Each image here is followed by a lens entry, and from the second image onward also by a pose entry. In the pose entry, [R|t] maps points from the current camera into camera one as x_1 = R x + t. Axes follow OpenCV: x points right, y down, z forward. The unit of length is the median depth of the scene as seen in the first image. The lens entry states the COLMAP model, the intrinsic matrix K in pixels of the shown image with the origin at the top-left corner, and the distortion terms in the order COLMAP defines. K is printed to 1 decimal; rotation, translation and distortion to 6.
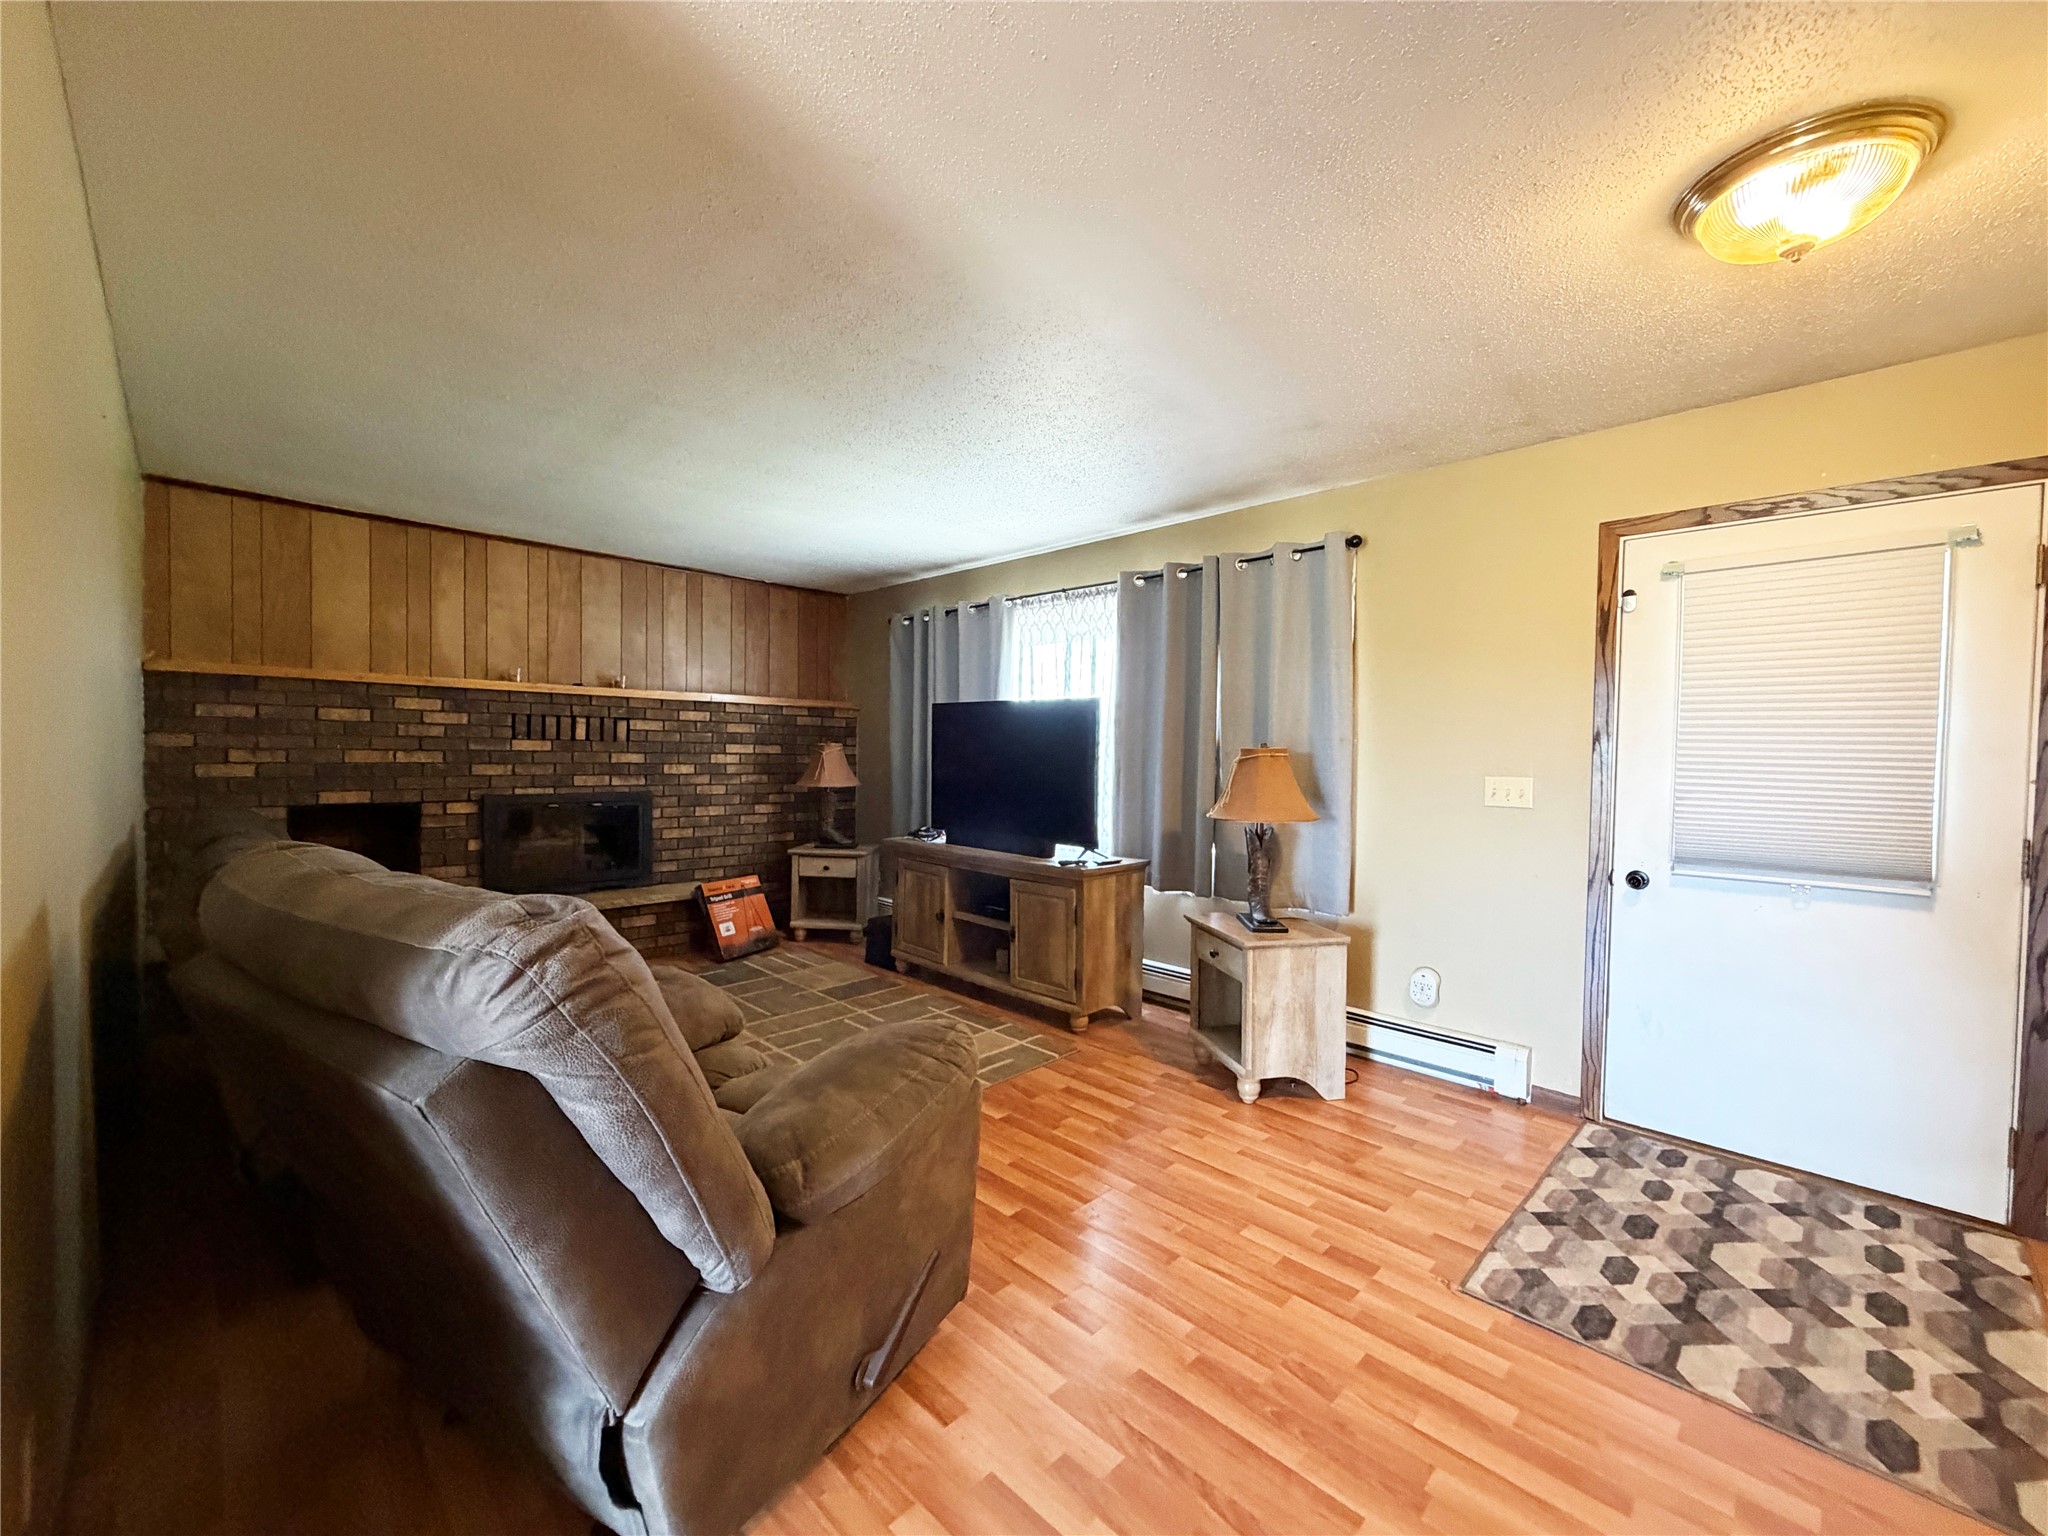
lens RADIAL K [[816.9, 0, 1020.6], [0, 816.9, 777.1], [0, 0, 1]] dist [-0.004179, -0.000155]
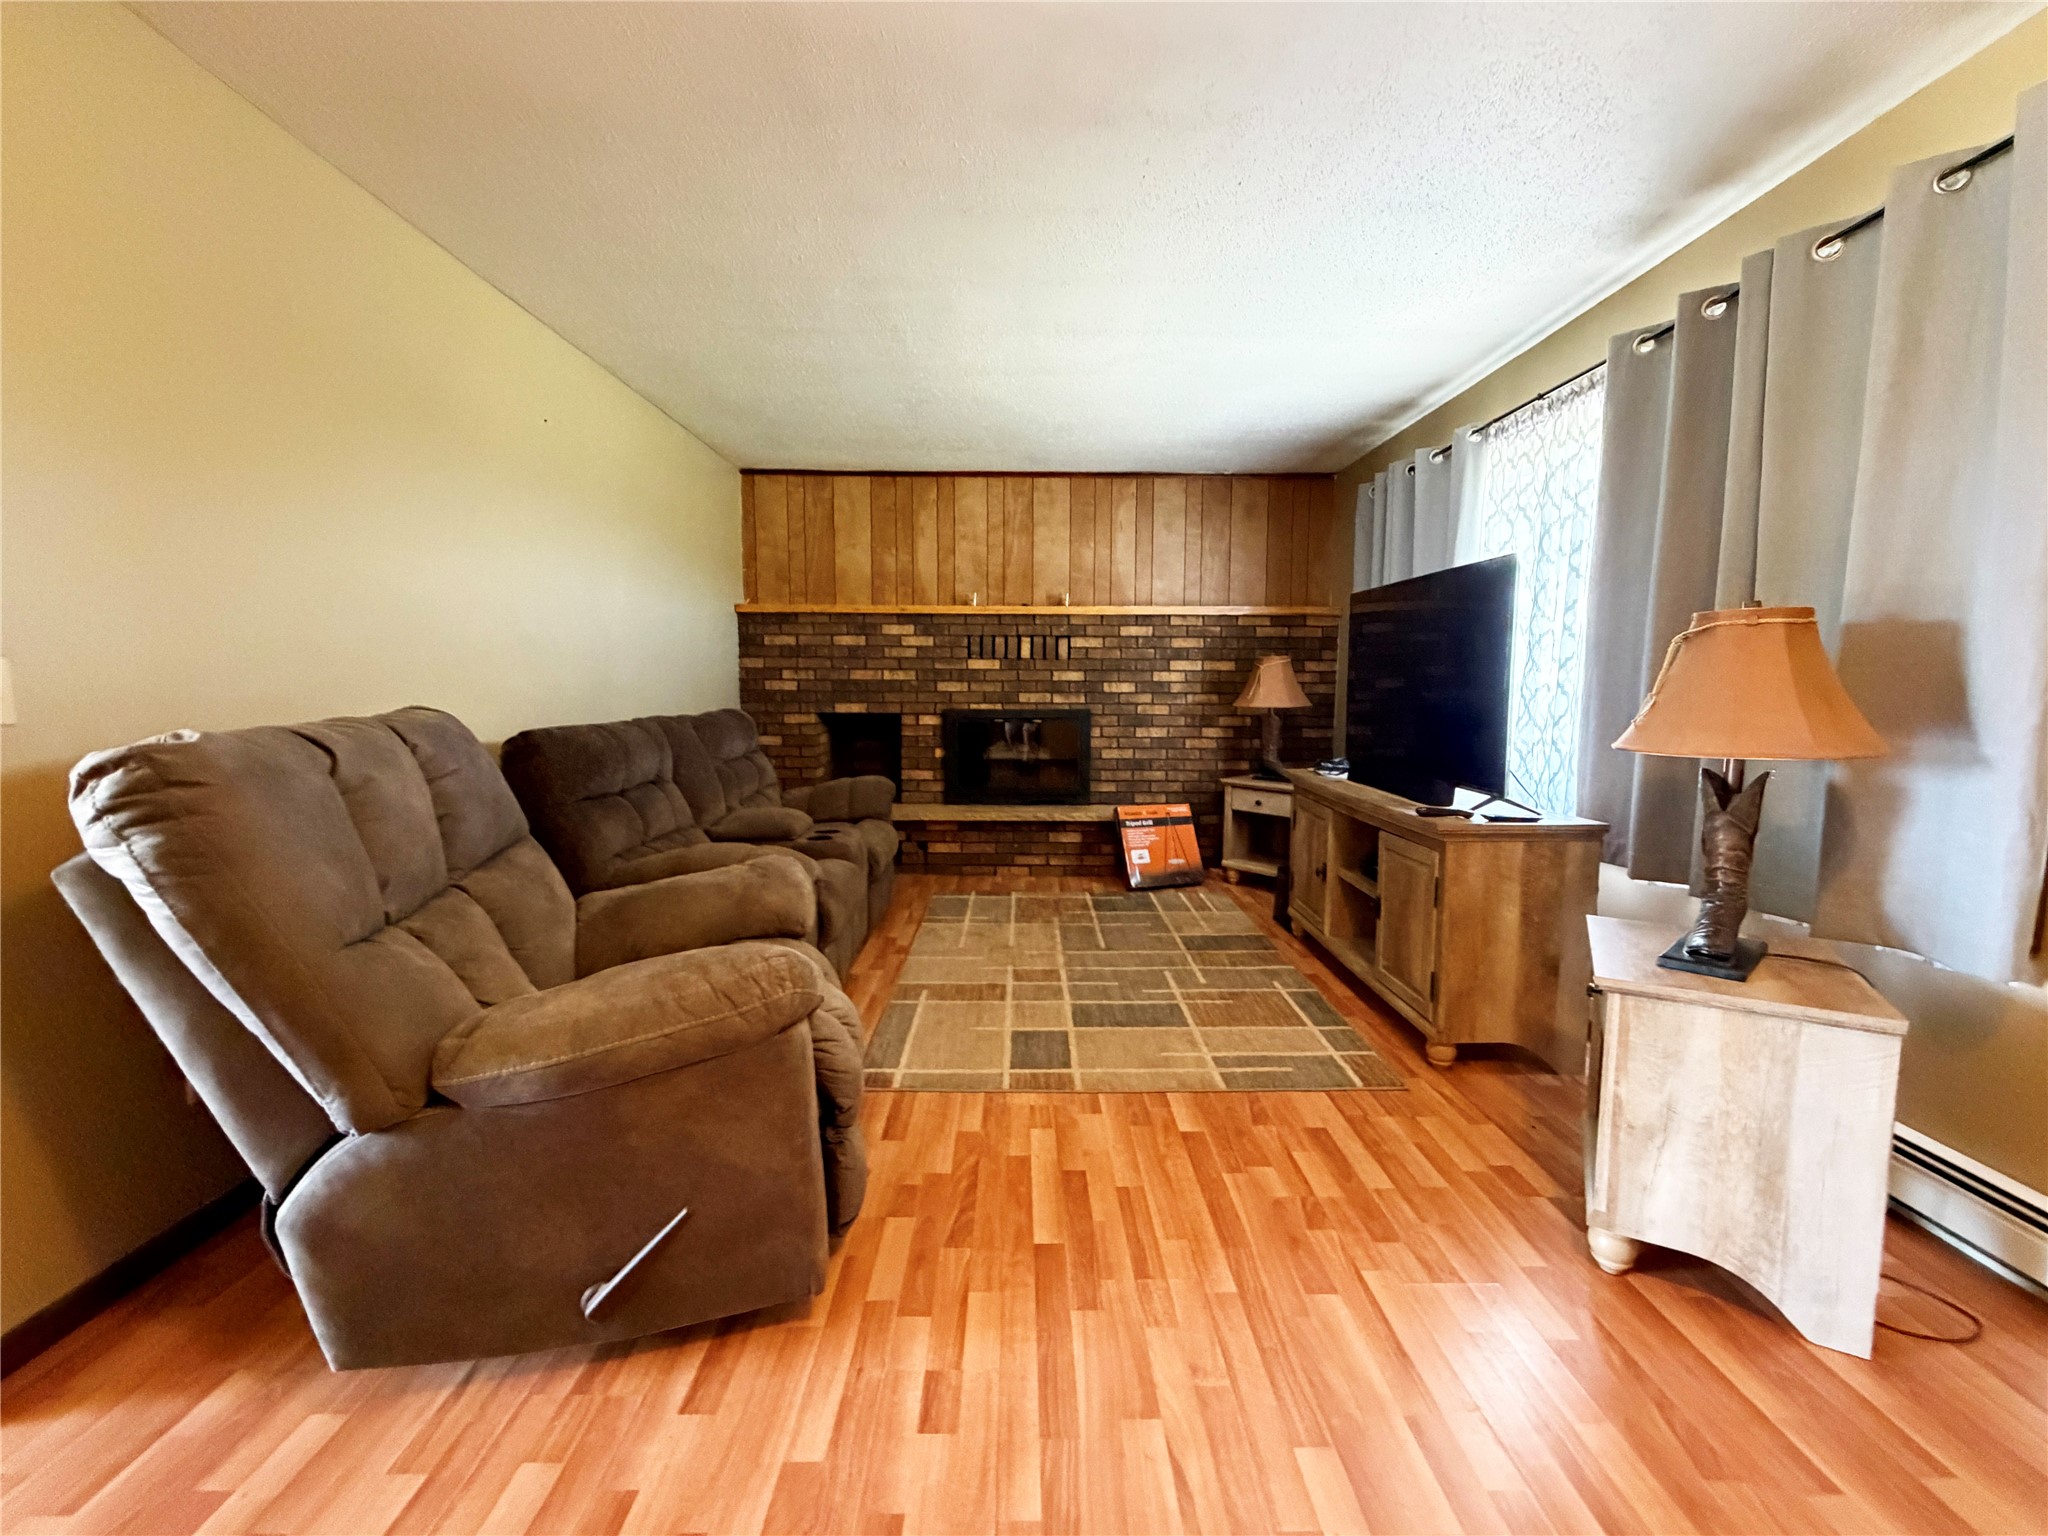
lens RADIAL K [[862.6, 0, 1024.2], [0, 862.6, 773.1], [0, 0, 1]] dist [0.000478, -0.000125]
pose [[0.710062, 0.061651, -0.701435, 0.271837], [-0.015678, 0.997297, 0.071784, 0.024208], [0.703964, -0.039974, 0.709109, 0.234887]]
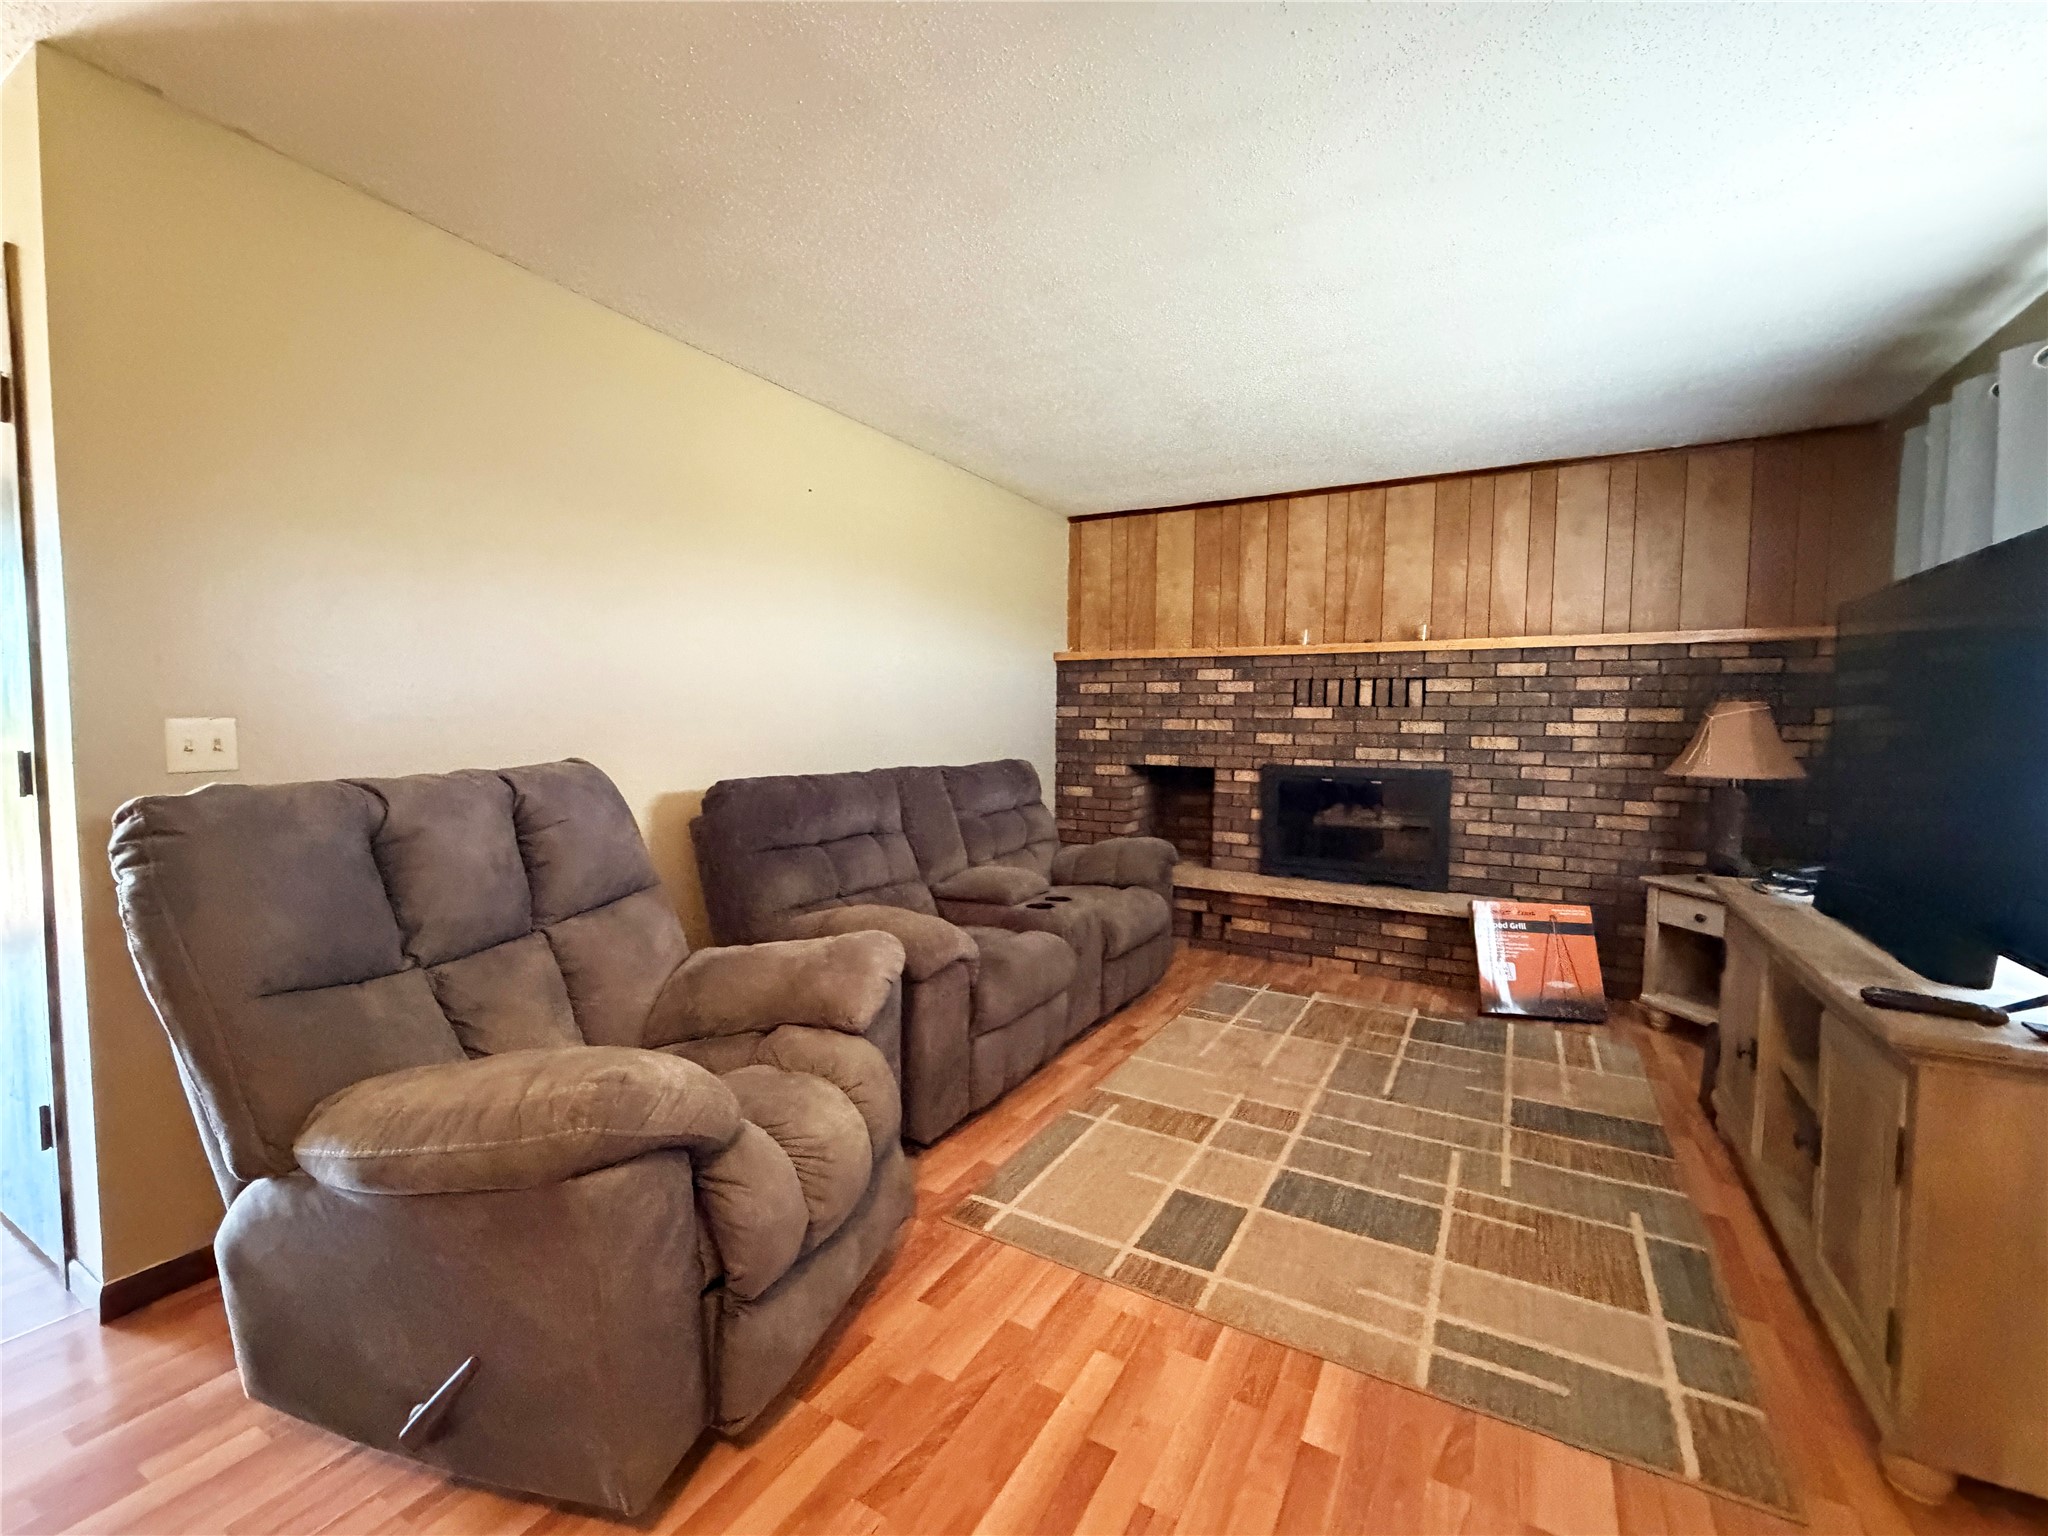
lens RADIAL K [[862.6, 0, 1023.3], [0, 862.6, 771.6], [0, 0, 1]] dist [0.000478, -0.000125]
pose [[0.263079, 0.043545, -0.963791, 0.272537], [-0.037749, 0.998681, 0.034818, 0.006181], [0.964036, 0.027222, 0.264375, 0.464386]]
